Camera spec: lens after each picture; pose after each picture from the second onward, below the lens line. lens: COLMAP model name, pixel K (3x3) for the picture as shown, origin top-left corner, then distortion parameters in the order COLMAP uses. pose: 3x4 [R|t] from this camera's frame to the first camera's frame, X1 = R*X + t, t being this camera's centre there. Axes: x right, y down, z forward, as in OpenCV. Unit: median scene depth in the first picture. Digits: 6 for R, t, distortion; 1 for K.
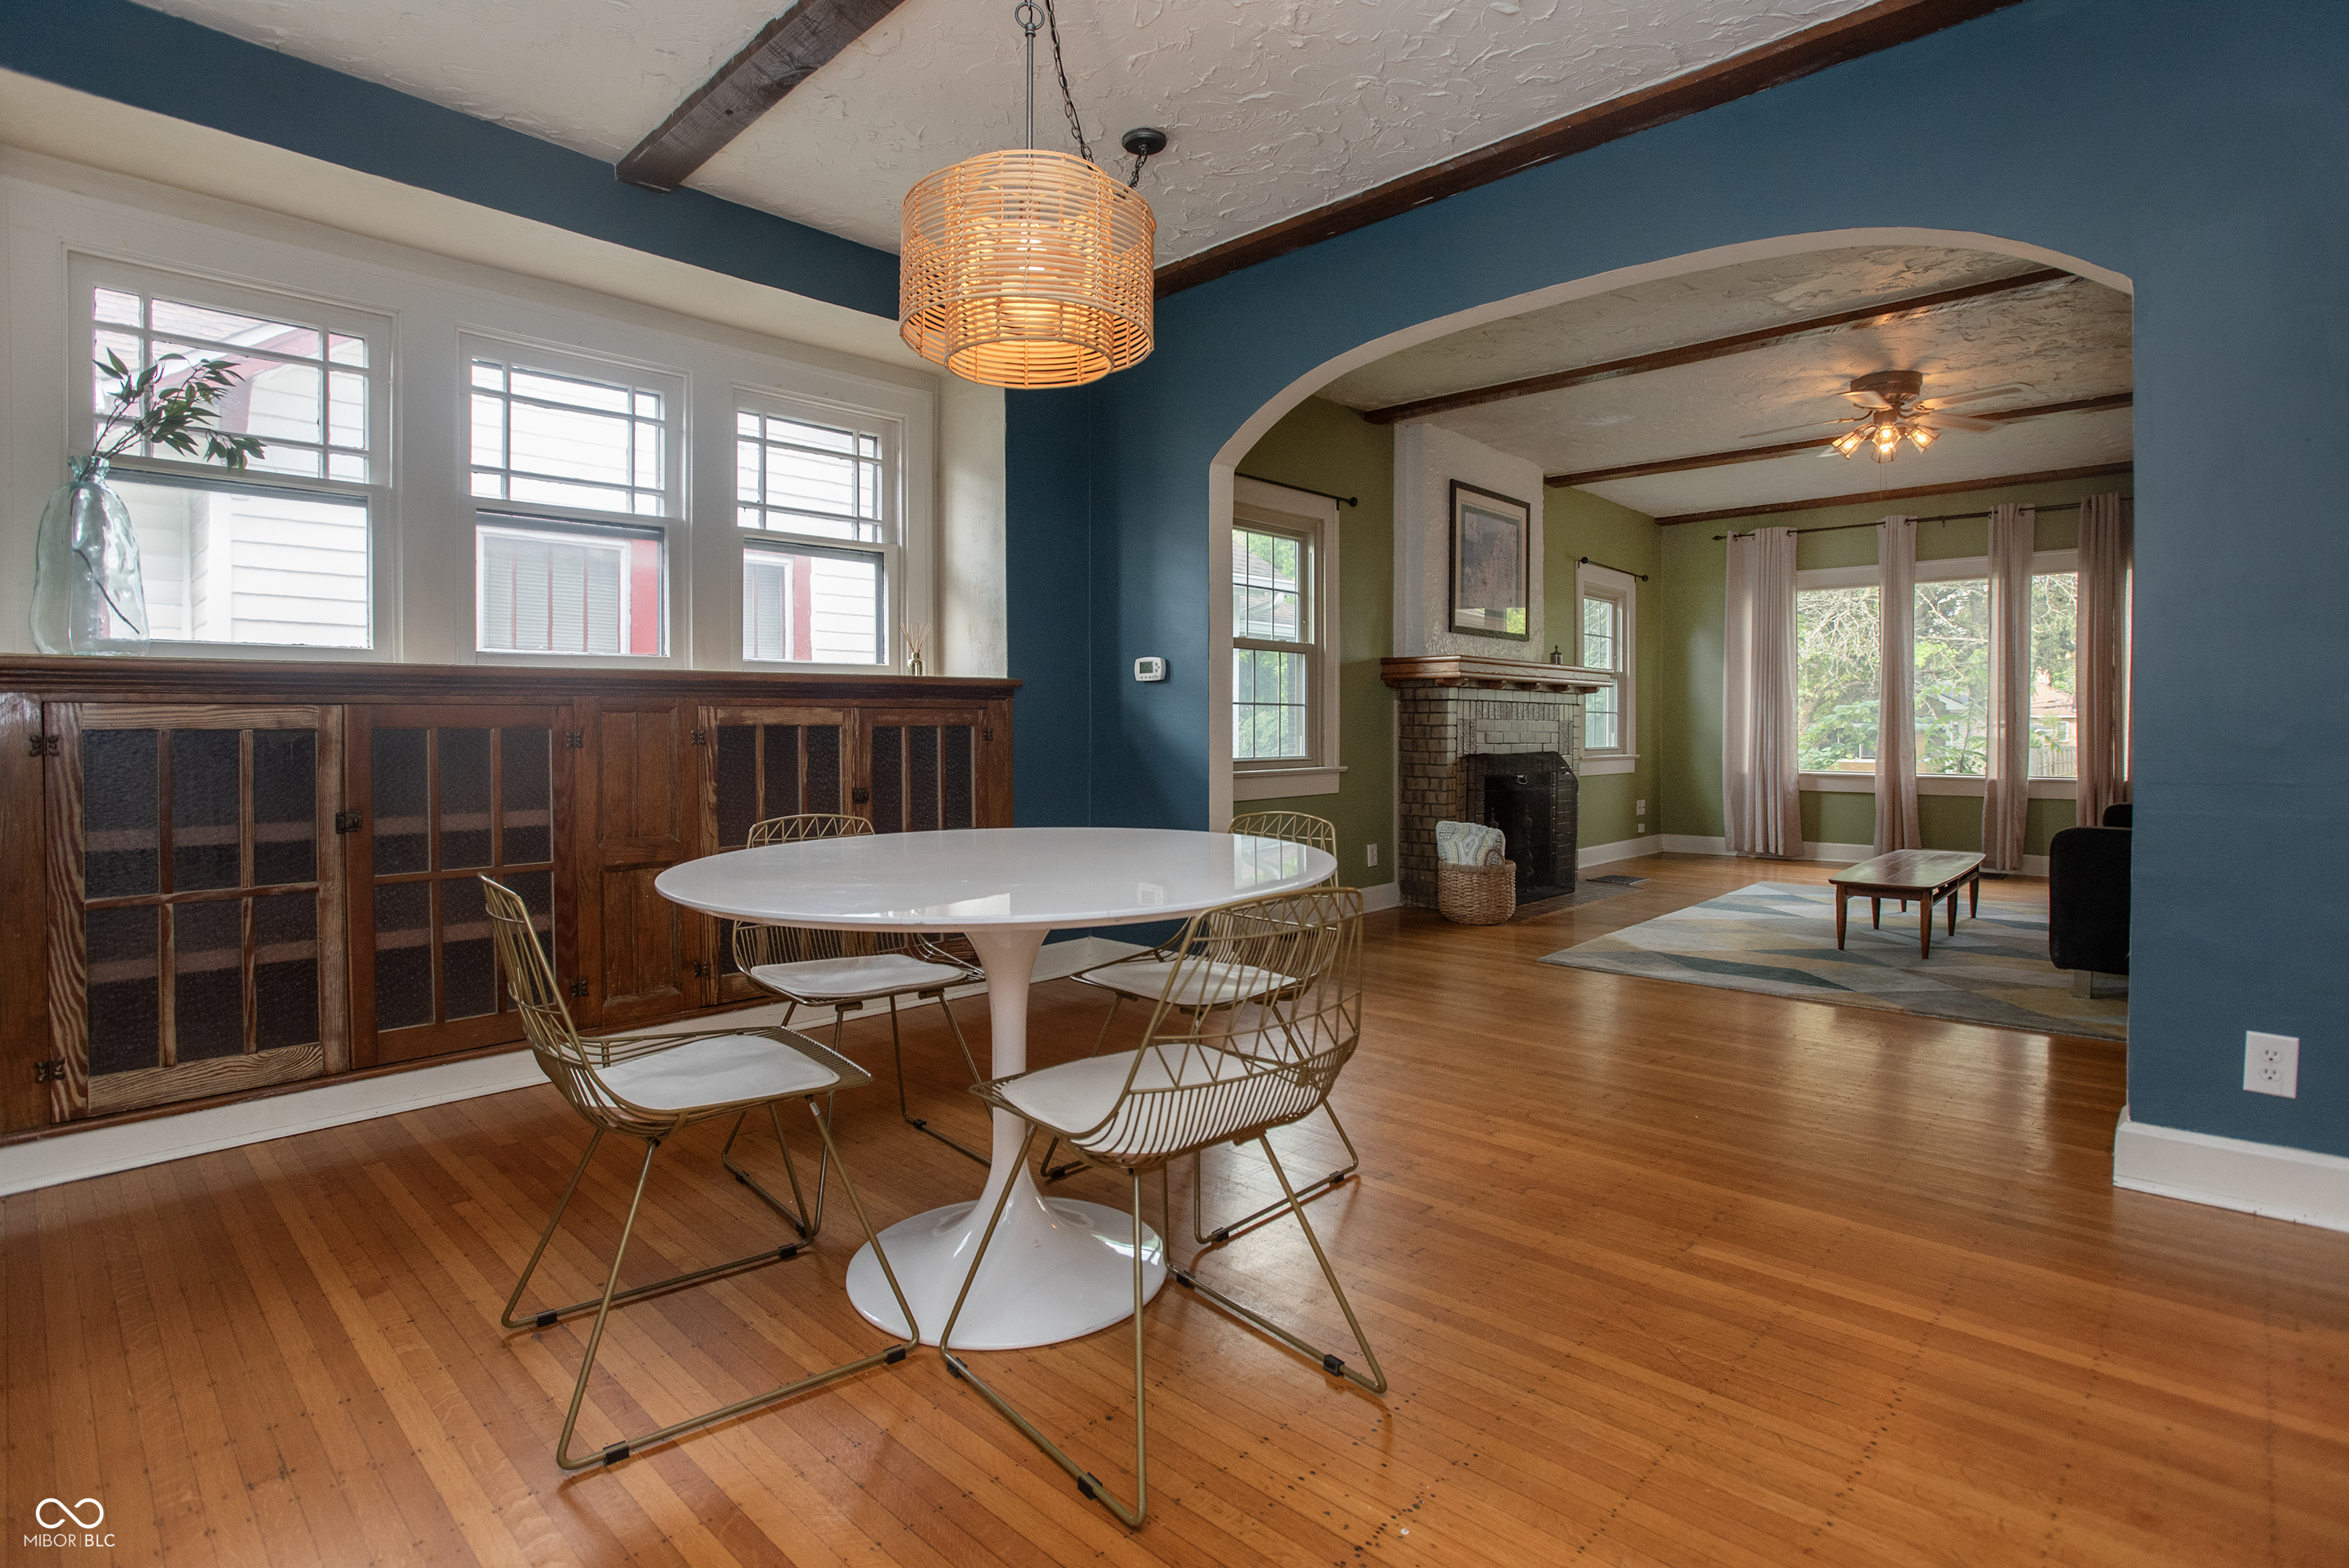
lens RADIAL K [[1133.6, 0, 1159.6], [0, 1133.6, 782.8], [0, 0, 1]] dist [-0.066970, 0.020409]
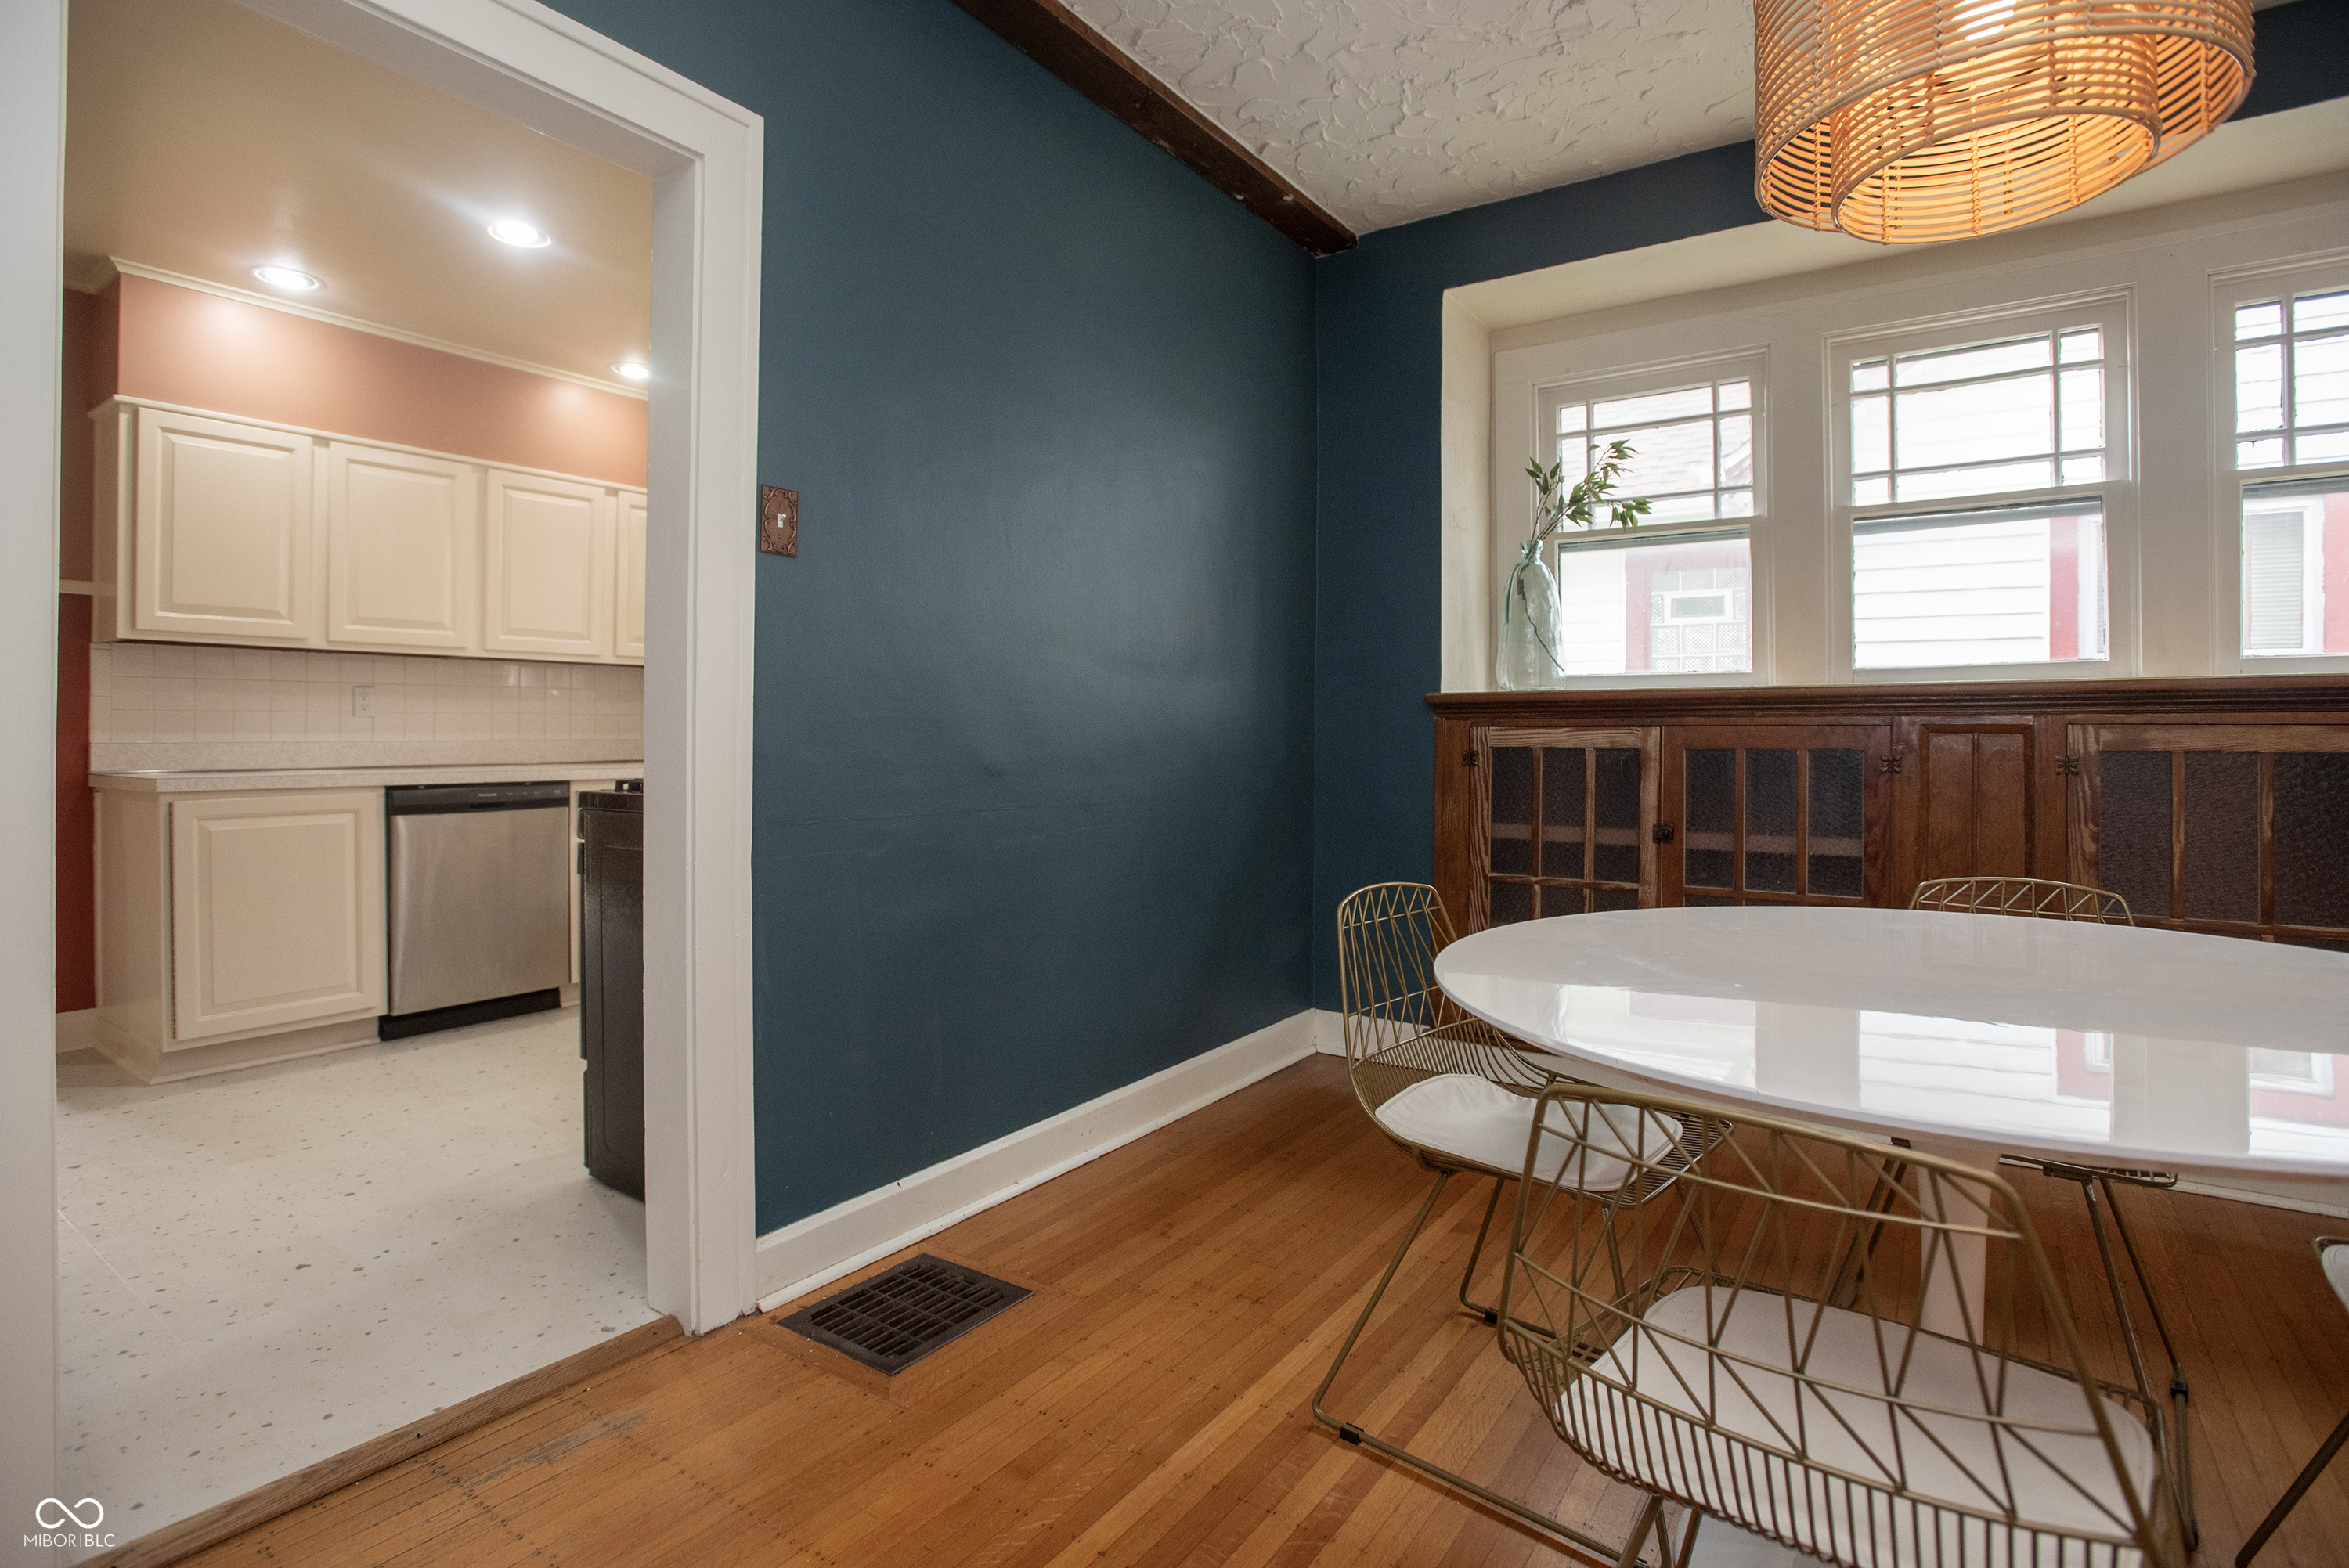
lens RADIAL K [[1200.2, 0, 1283.3], [0, 1200.2, 746.4], [0, 0, 1]] dist [-0.019914, 0.001533]
pose [[0.185010, 0.007356, -0.982709, 0.320638], [-0.055927, 0.998430, -0.003055, -0.022862], [0.981144, 0.055525, 0.185131, 0.354588]]
